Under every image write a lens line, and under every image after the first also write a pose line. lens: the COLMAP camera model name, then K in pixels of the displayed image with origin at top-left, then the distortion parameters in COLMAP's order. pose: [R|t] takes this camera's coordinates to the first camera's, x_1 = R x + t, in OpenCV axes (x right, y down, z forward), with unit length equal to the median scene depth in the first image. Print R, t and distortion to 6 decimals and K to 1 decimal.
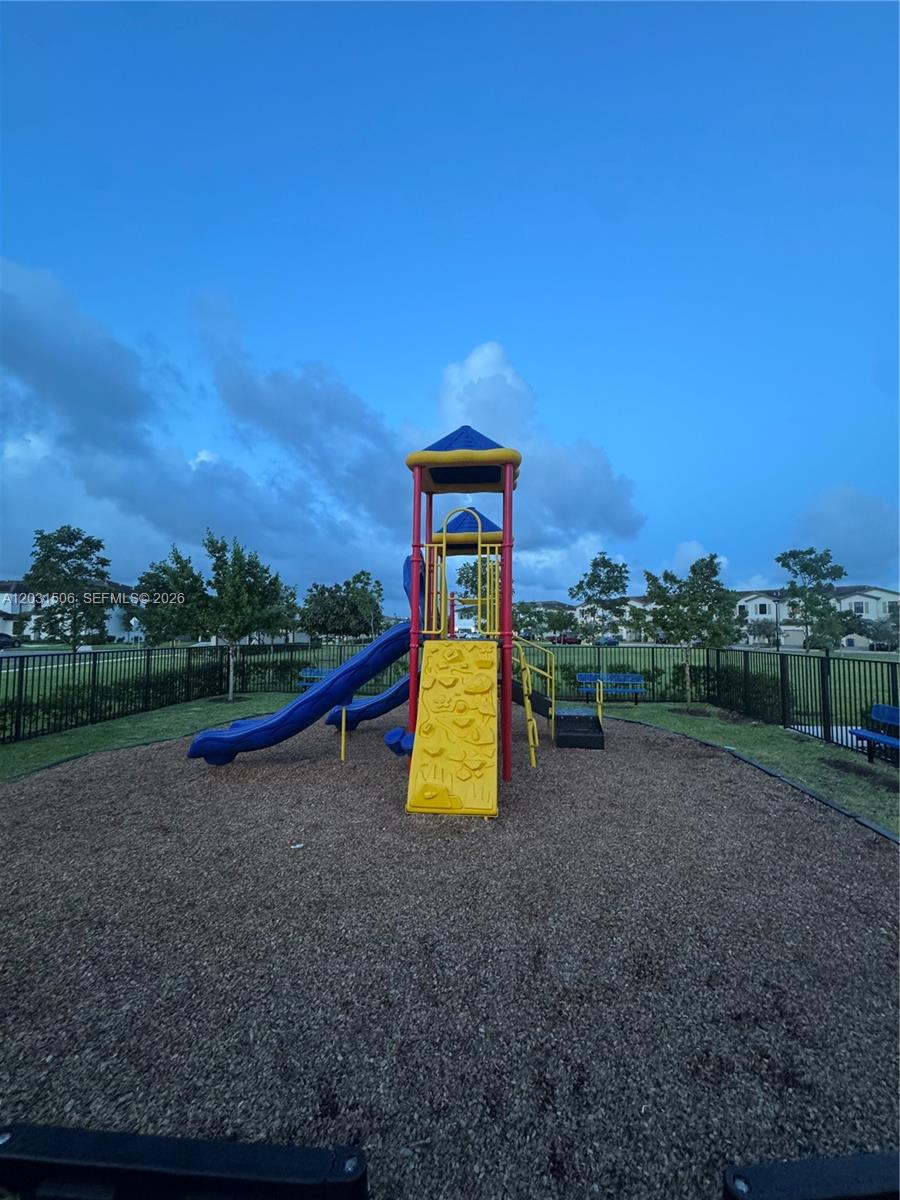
lens RADIAL K [[469.8, 0, 450.0], [0, 469.8, 600.0], [0, 0, 1]] dist [-0.000436, -0.000034]
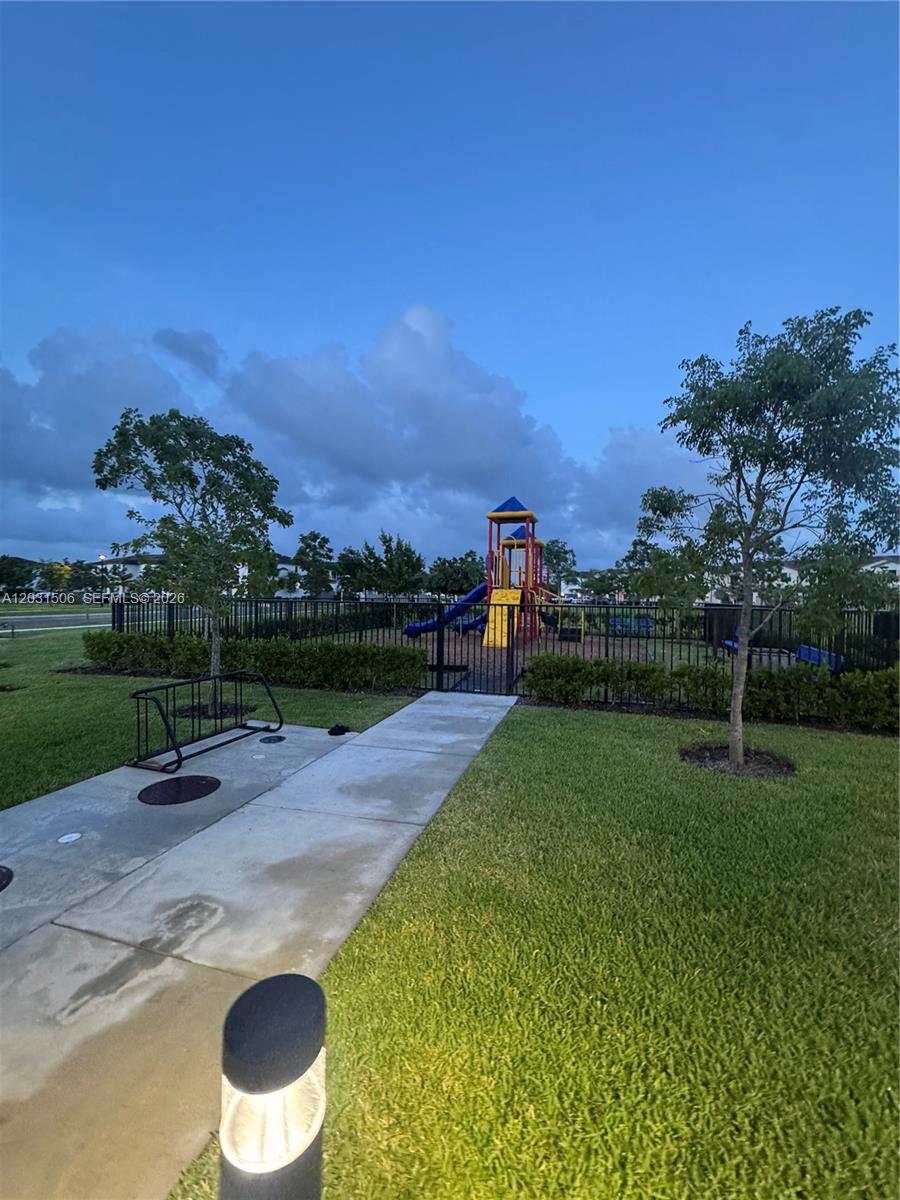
lens RADIAL K [[469.8, 0, 450.0], [0, 469.8, 600.0], [0, 0, 1]] dist [-0.000436, -0.000034]
pose [[0.971235, 0.012382, -0.237803, 0.136369], [0.005017, 0.997362, 0.072421, -0.016858], [0.238072, -0.071531, 0.968610, -0.618853]]
